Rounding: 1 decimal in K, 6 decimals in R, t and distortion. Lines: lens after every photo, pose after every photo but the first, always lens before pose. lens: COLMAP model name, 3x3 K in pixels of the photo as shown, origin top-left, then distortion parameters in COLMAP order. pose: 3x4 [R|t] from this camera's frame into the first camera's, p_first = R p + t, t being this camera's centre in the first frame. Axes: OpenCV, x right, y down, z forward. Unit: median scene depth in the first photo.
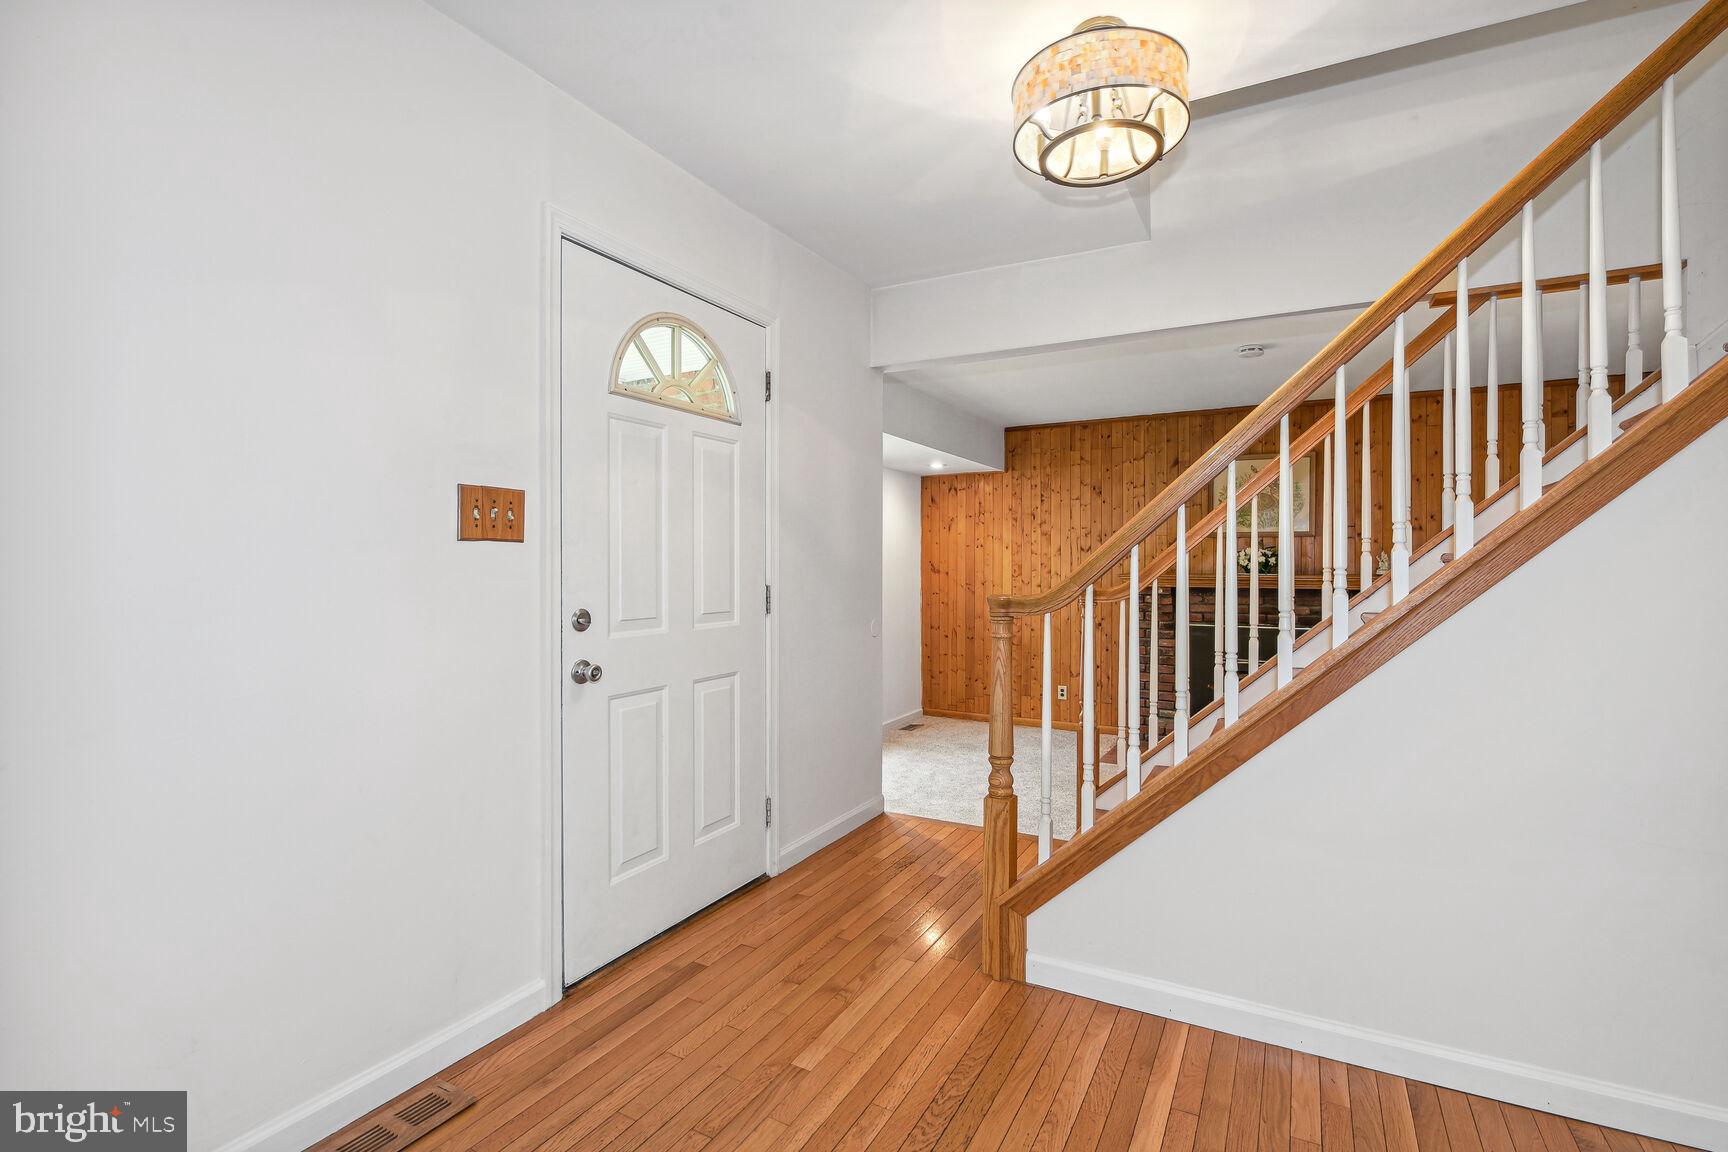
lens RADIAL K [[772.3, 0, 864.0], [0, 772.3, 576.0], [0, 0, 1]] dist [-0.025593, -0.000212]
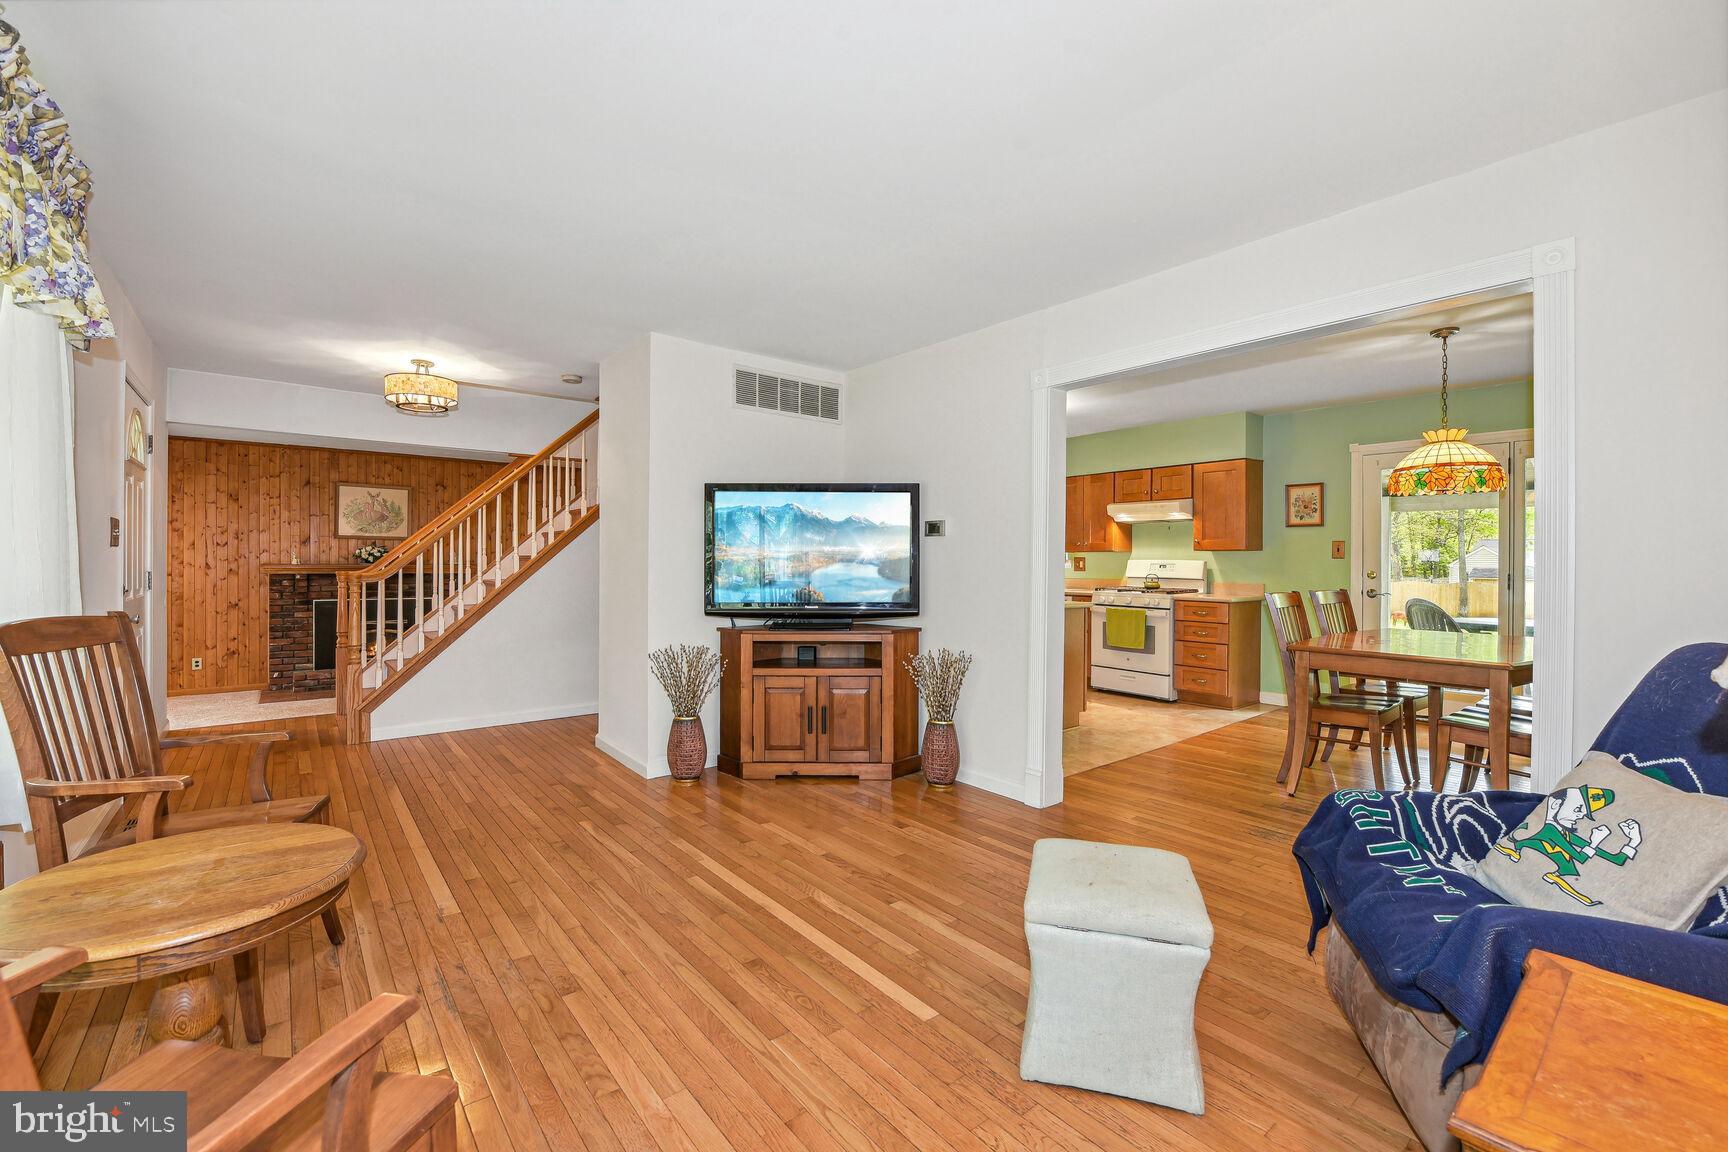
lens RADIAL K [[725.6, 0, 869.0], [0, 725.6, 563.6], [0, 0, 1]] dist [-0.013207, 0.000111]
pose [[0.363068, -0.002192, 0.931760, -0.418748], [0.005745, 0.999983, 0.000114, 0.002176], [-0.931745, 0.005311, 0.363075, -0.390991]]
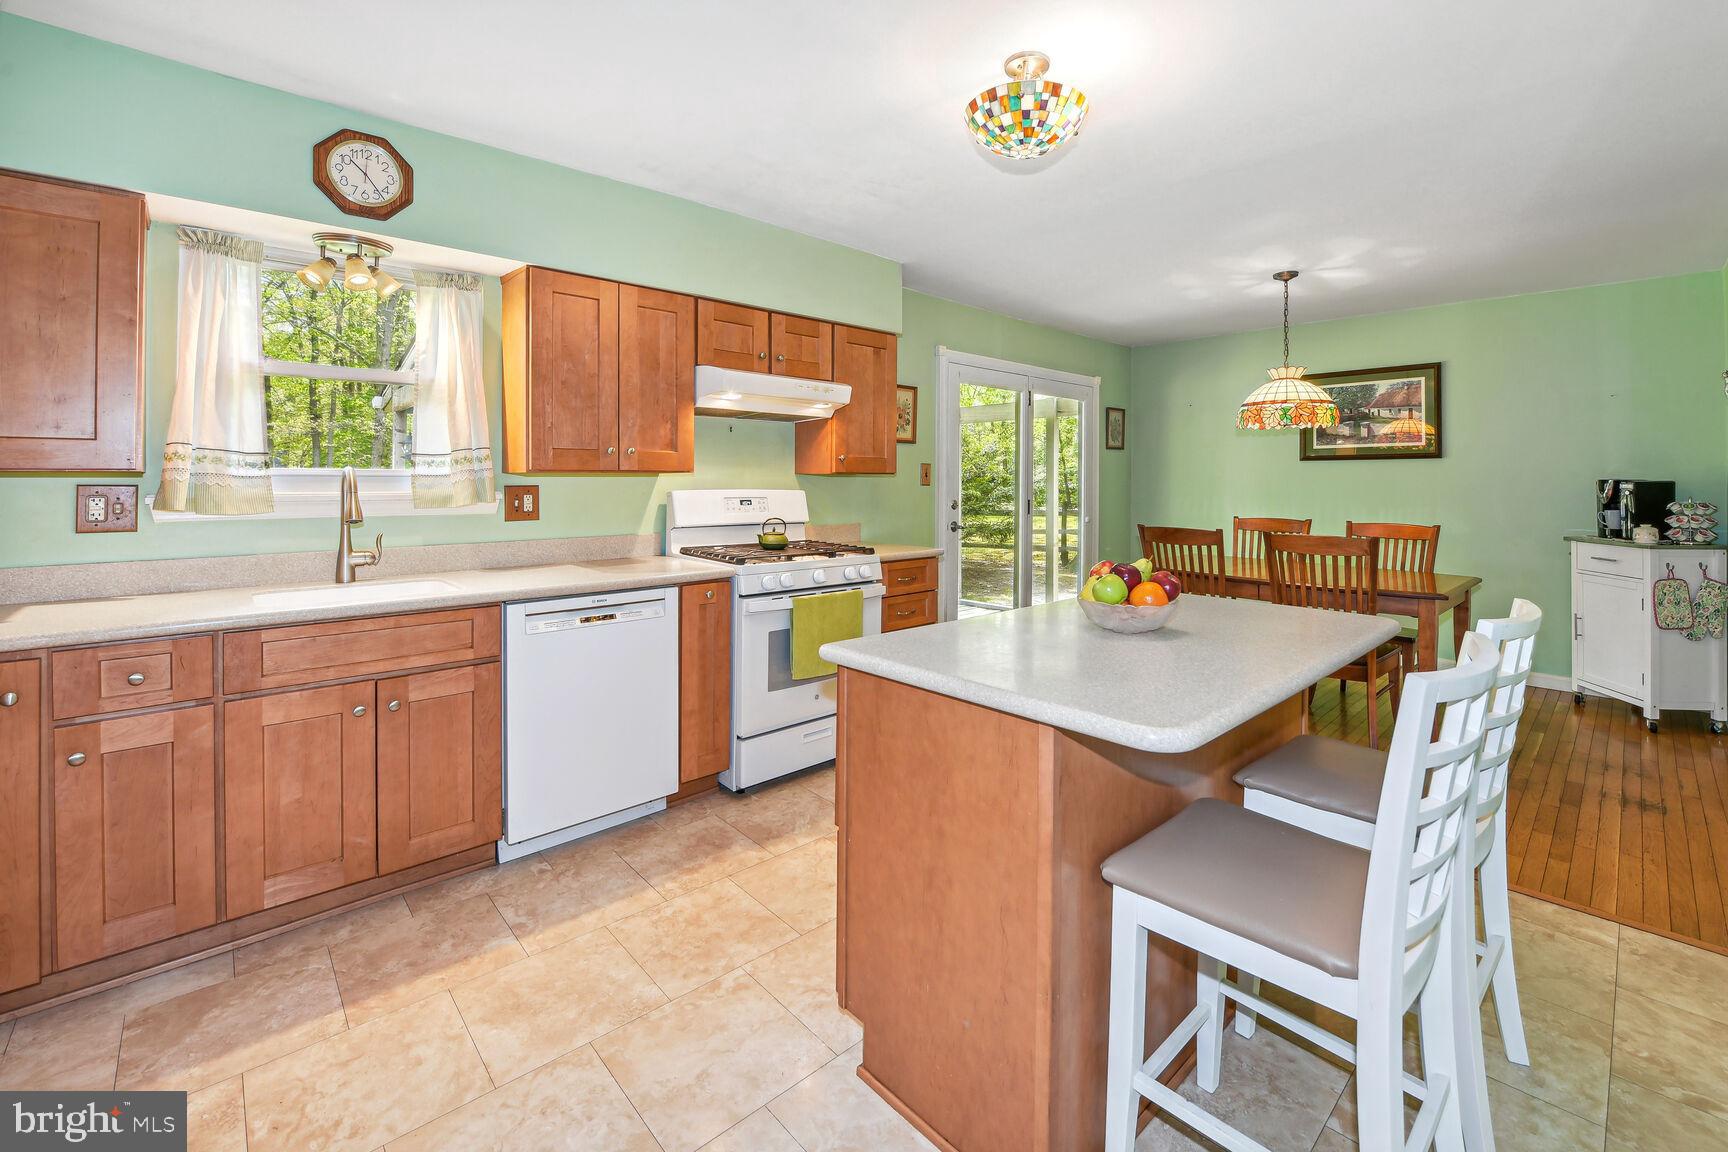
lens RADIAL K [[722.0, 0, 872.4], [0, 722.0, 477.3], [0, 0, 1]] dist [-0.014499, 0.000007]
pose [[-0.952897, -0.005168, 0.303249, 0.450946], [-0.002431, 0.999953, 0.009400, -0.015429], [-0.303284, 0.008220, -0.952865, 0.080024]]
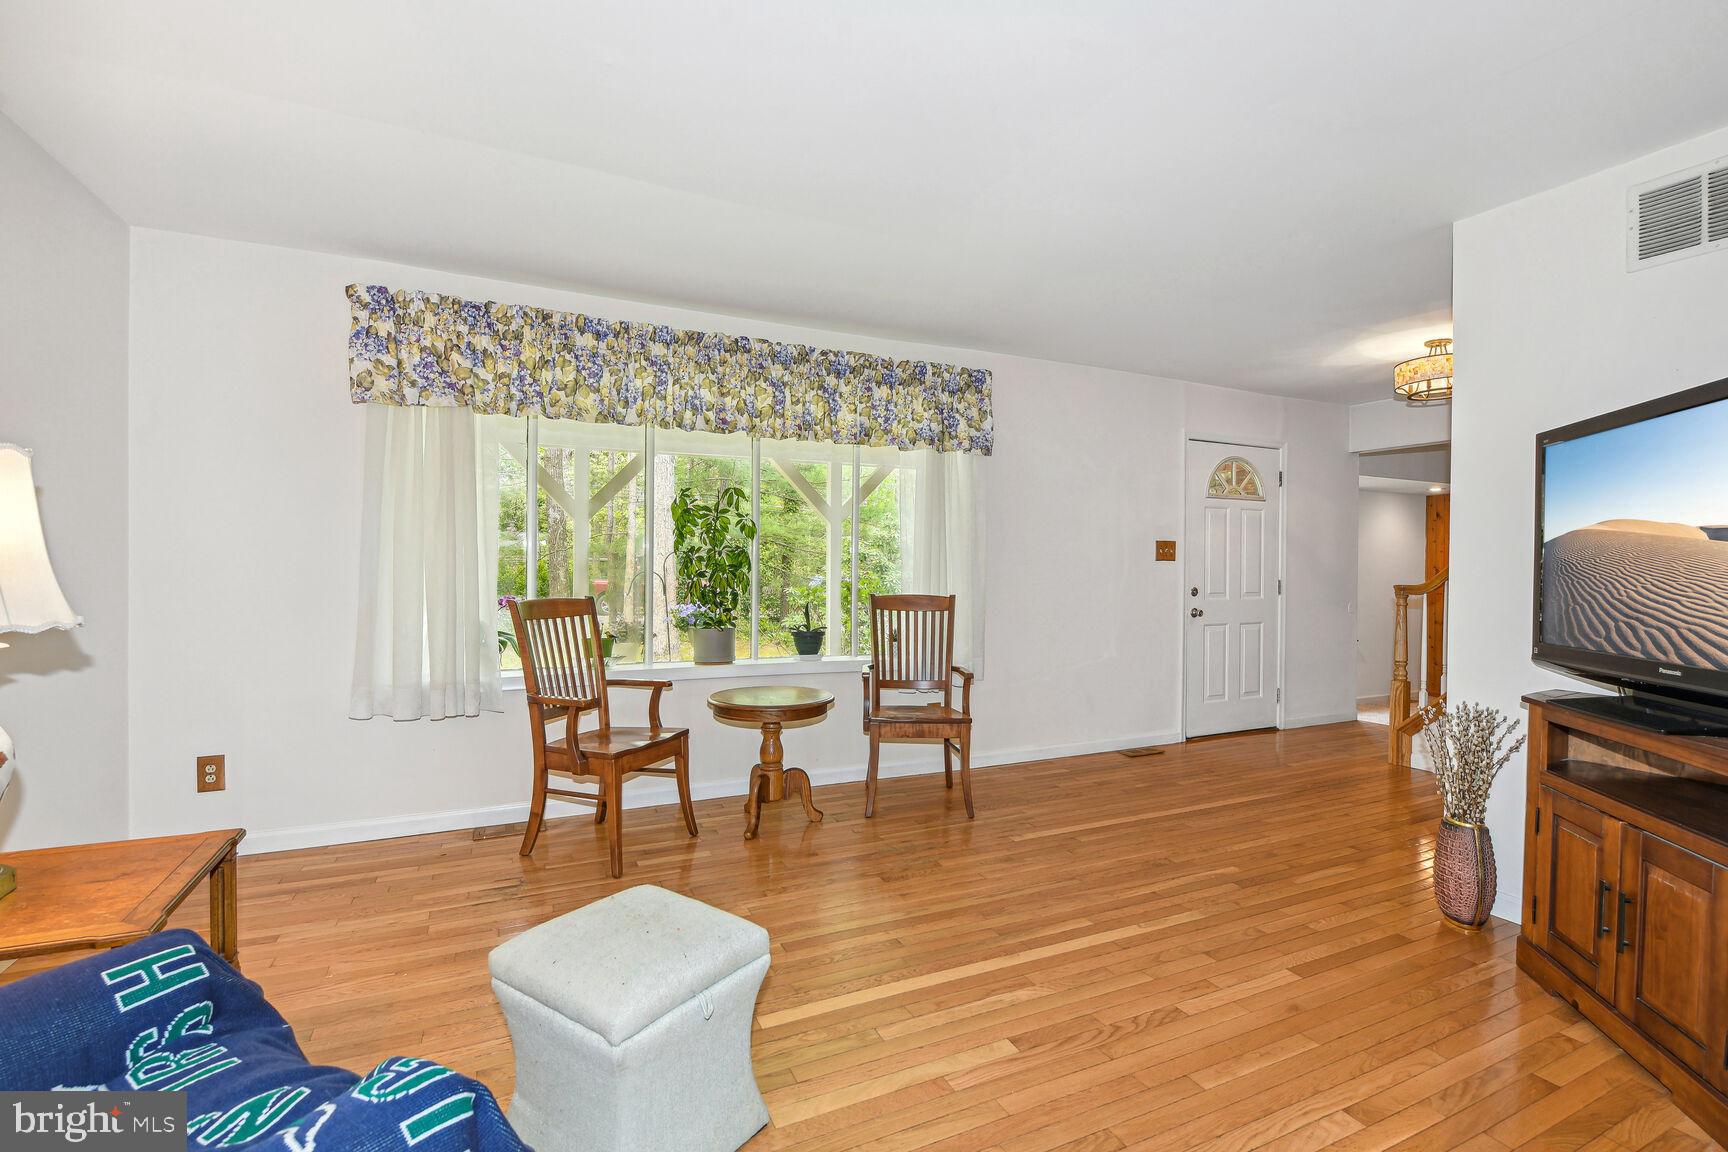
lens RADIAL K [[772.3, 0, 864.0], [0, 772.3, 576.0], [0, 0, 1]] dist [-0.025593, -0.000212]
pose [[0.808747, 0.008400, -0.588096, 0.074204], [-0.010990, 0.999939, -0.000831, 0.006656], [0.588054, 0.007135, 0.808791, -0.532602]]
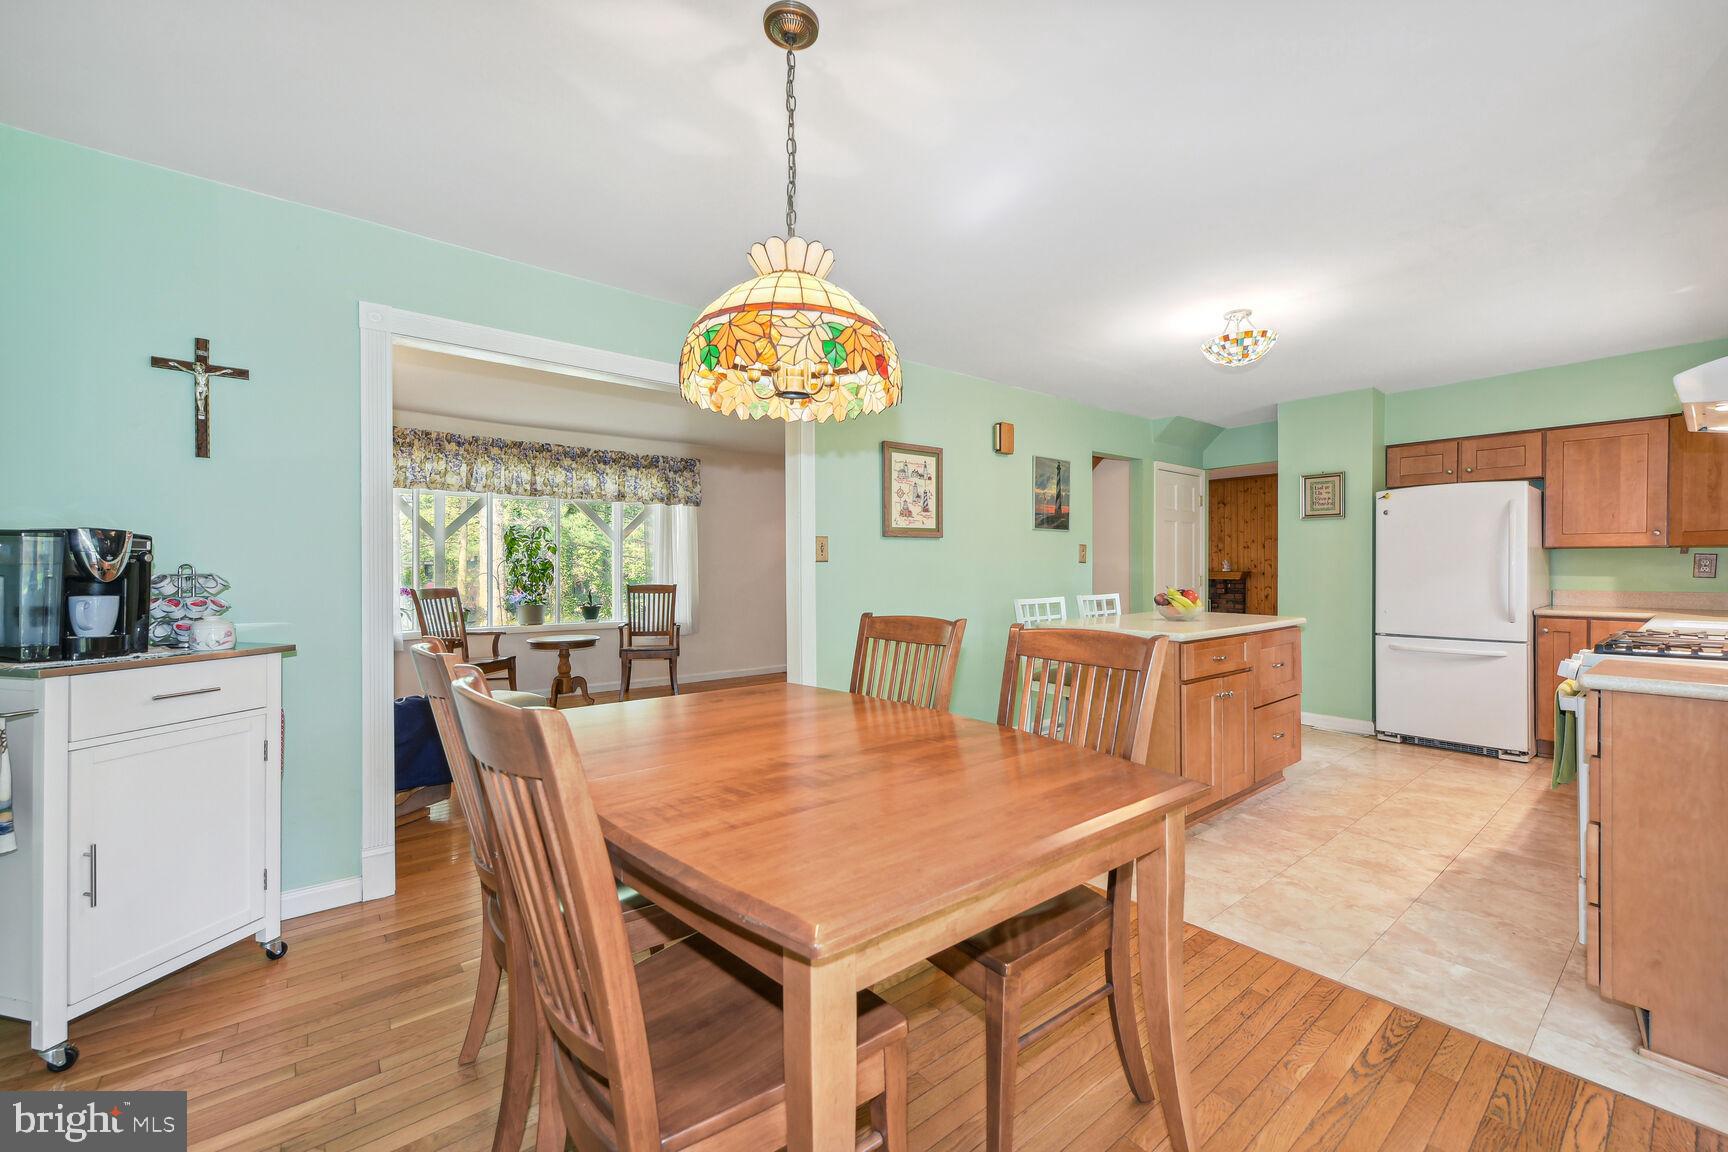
lens RADIAL K [[689.4, 0, 870.1], [0, 689.4, 568.8], [0, 0, 1]] dist [0.002603, -0.000421]
pose [[0.929894, -0.005097, -0.367791, 0.413643], [0.001283, 0.999943, -0.010614, 0.008911], [0.367824, 0.009398, 0.929848, -0.830014]]
